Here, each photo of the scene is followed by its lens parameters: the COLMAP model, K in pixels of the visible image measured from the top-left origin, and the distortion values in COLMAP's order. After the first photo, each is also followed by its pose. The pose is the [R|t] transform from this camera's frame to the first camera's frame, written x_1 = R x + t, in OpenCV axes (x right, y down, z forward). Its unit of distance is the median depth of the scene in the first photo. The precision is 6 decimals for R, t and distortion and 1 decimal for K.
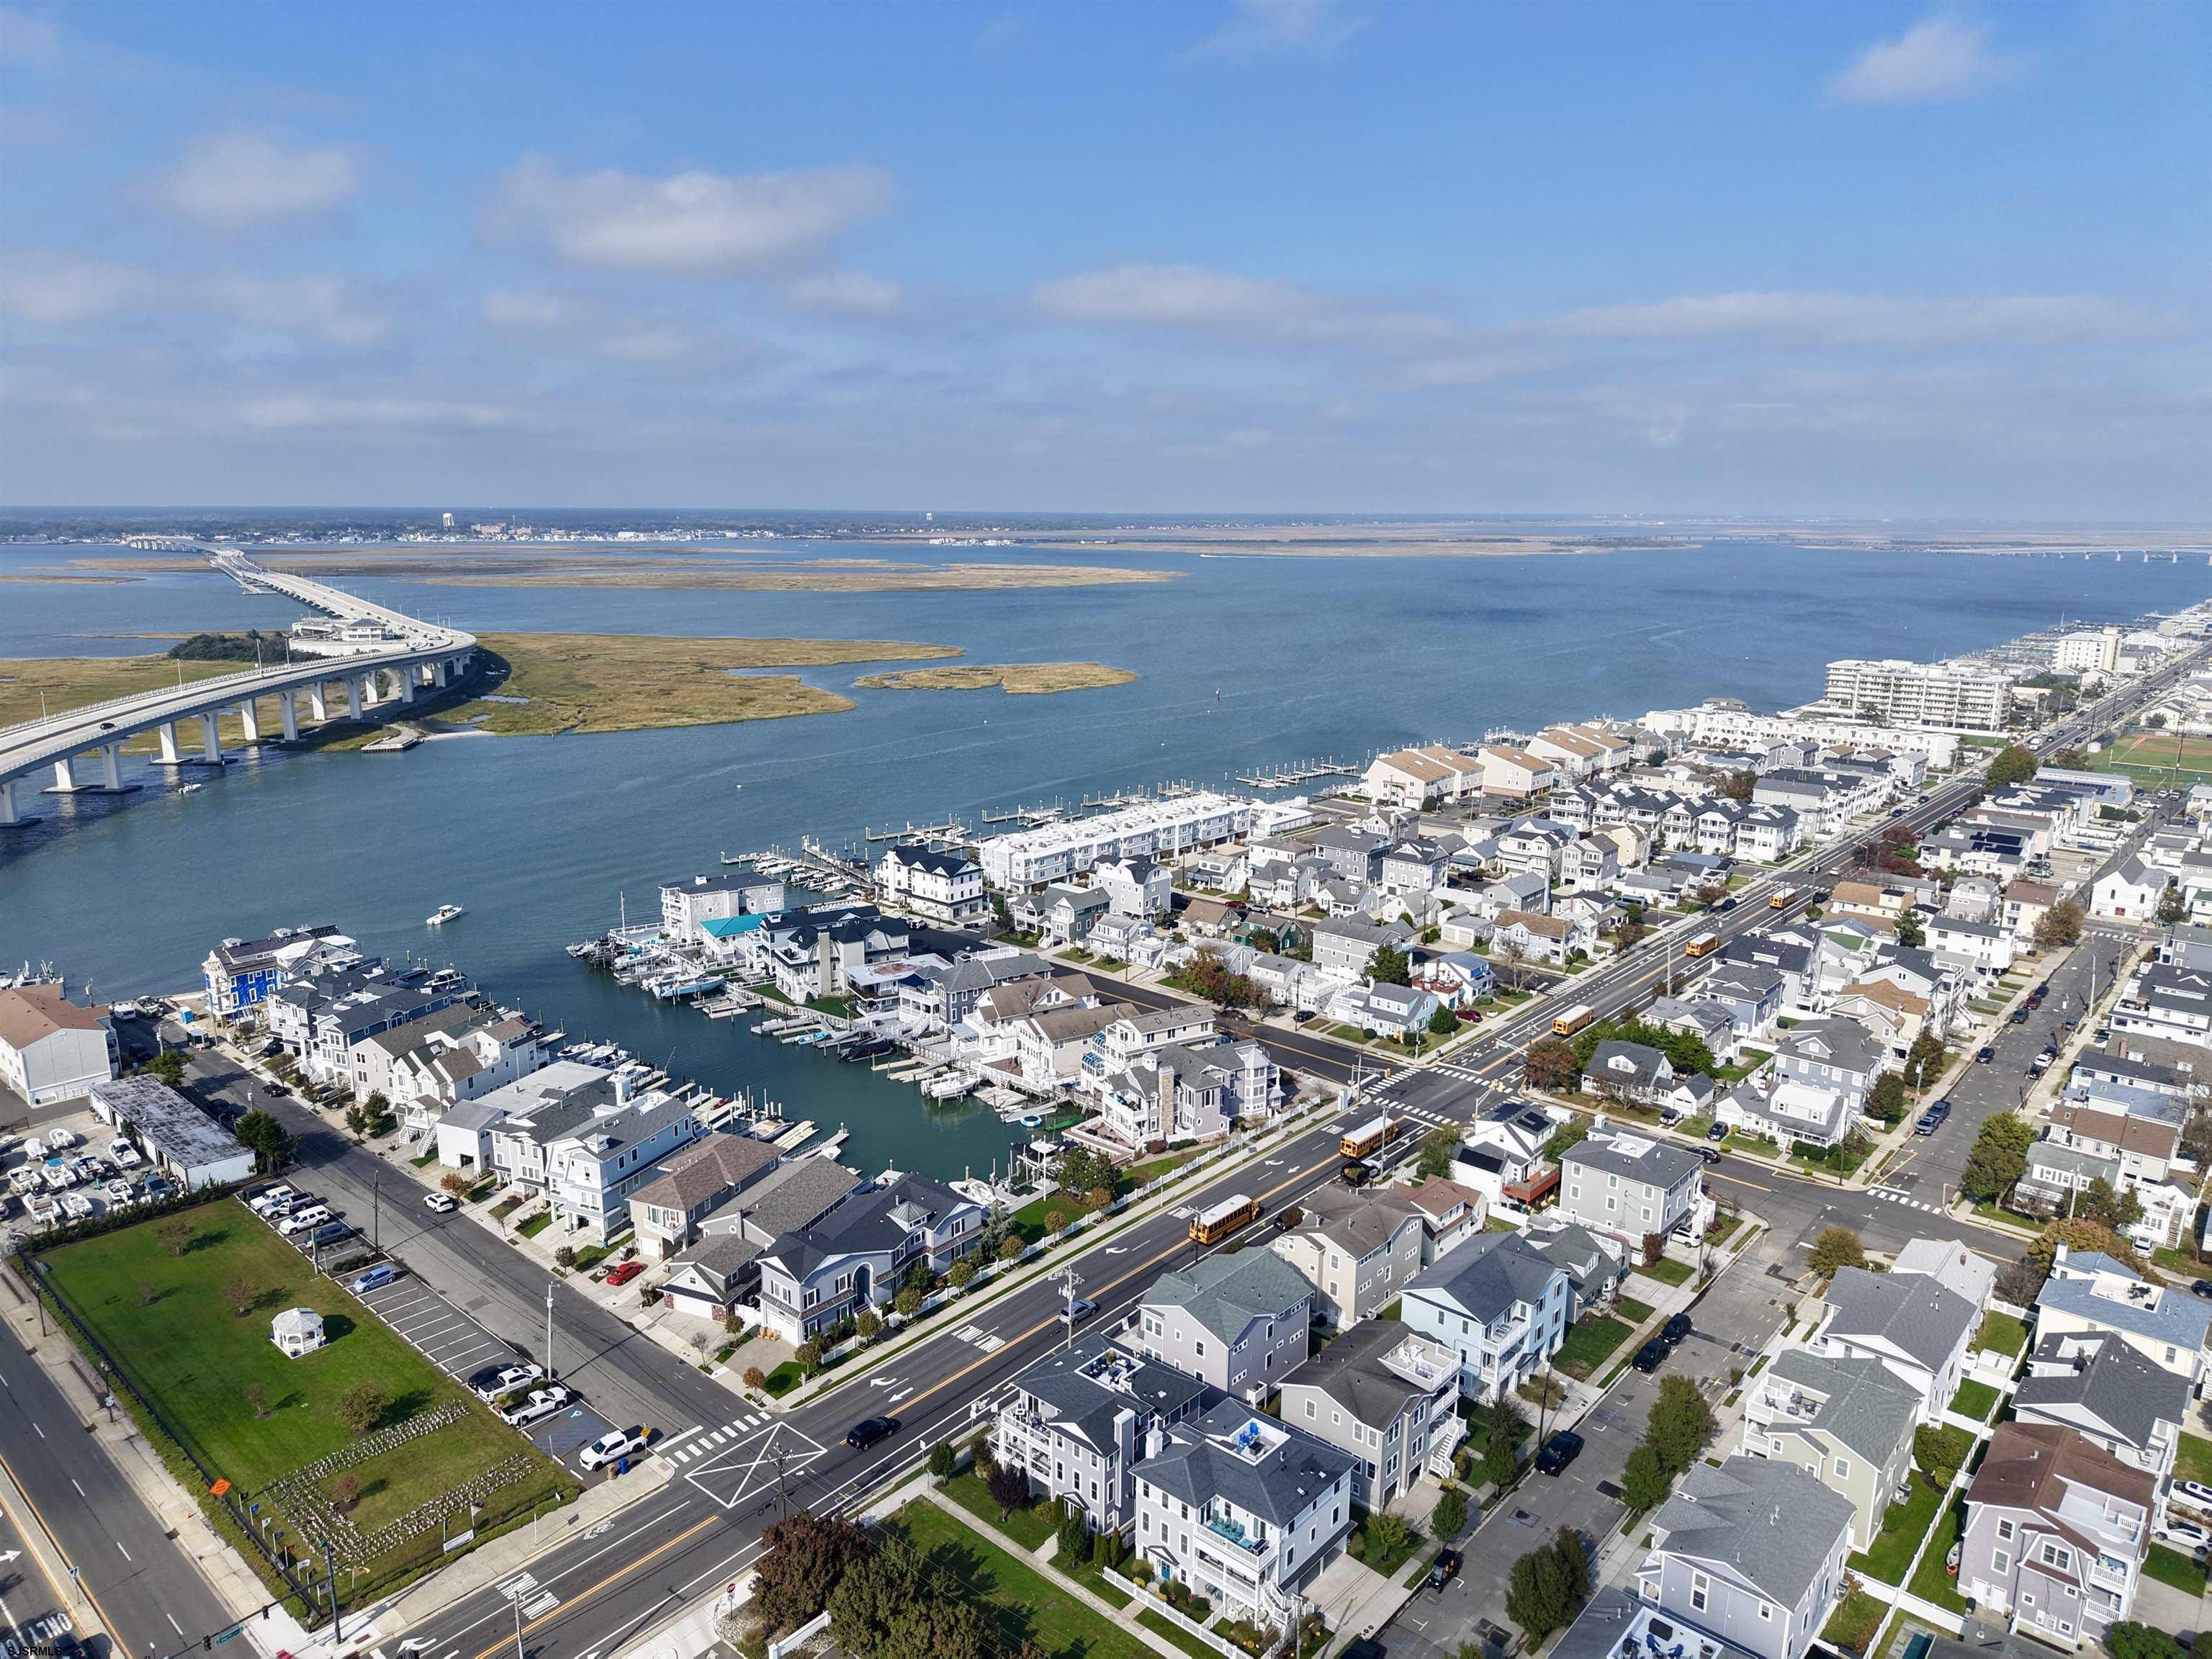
lens RADIAL K [[1478.6, 0, 1106.0], [0, 1478.6, 829.5], [0, 0, 1]] dist [0.001547, 0.001495]
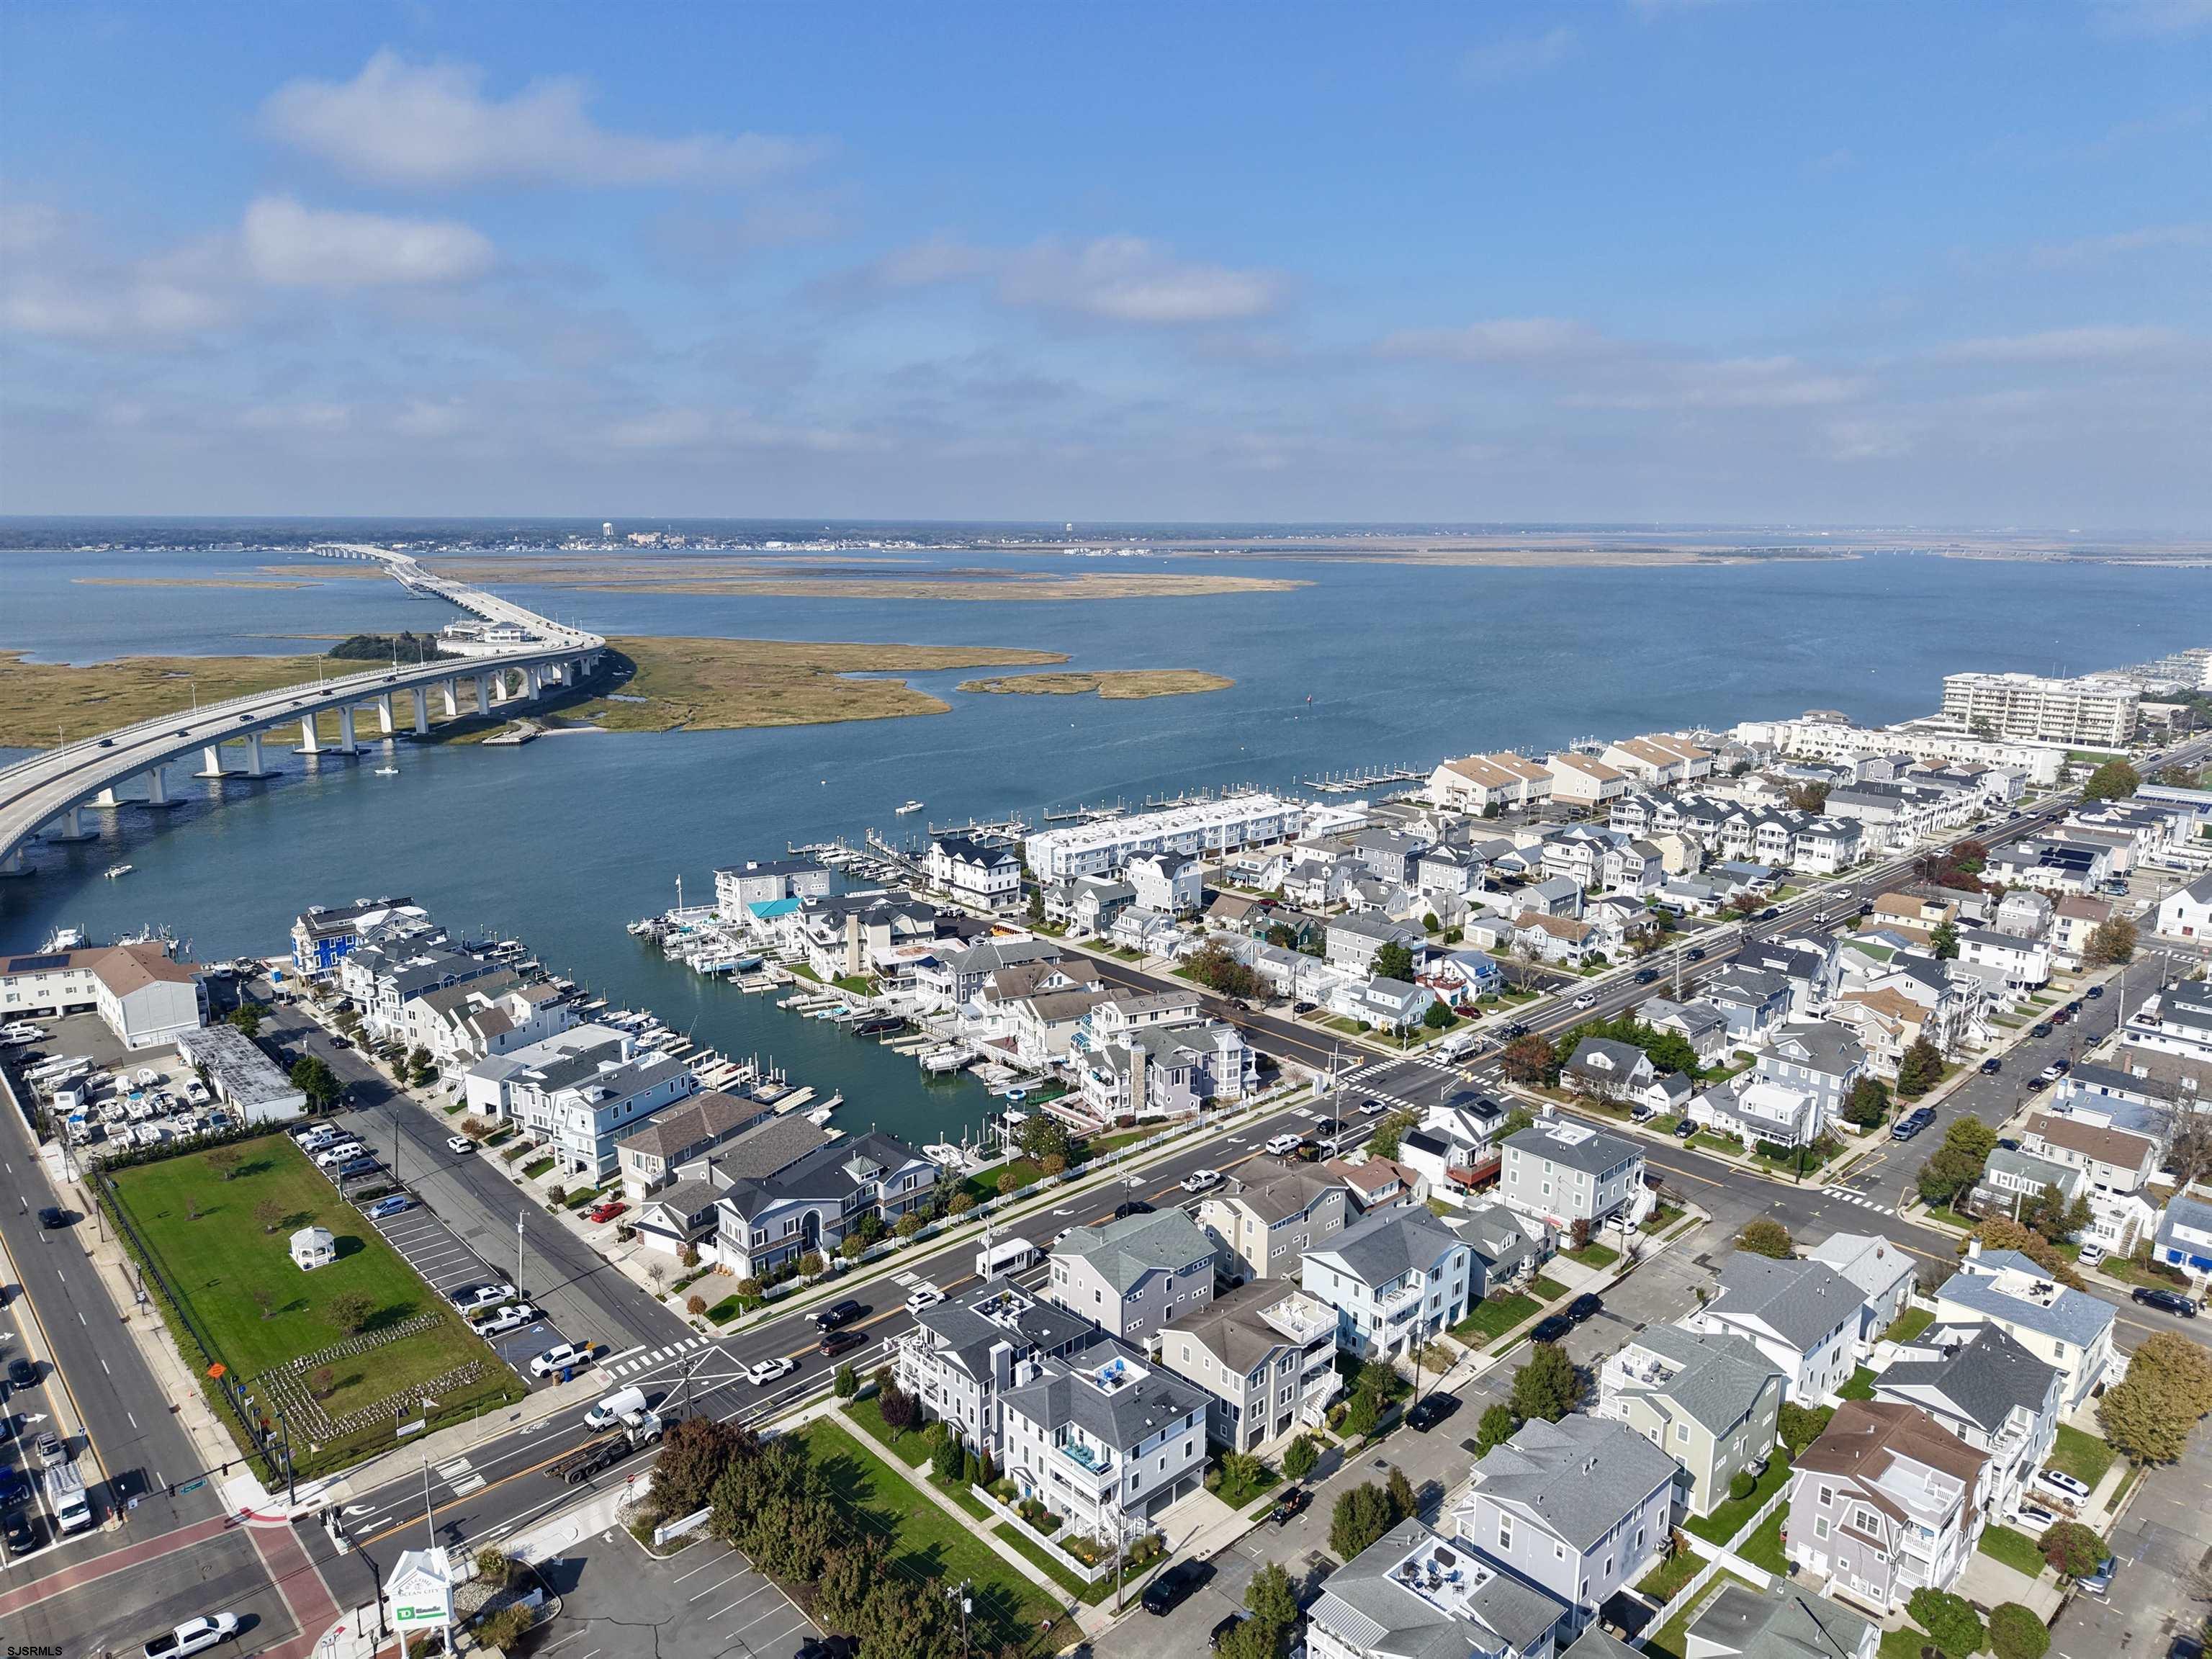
lens RADIAL K [[1478.6, 0, 1106.0], [0, 1478.6, 829.5], [0, 0, 1]] dist [0.001547, 0.001495]
pose [[0.995511, 0.019518, -0.092608, 0.106583], [-0.020132, 0.999781, -0.005699, 0.013484], [0.092476, 0.007538, 0.995686, -0.041682]]
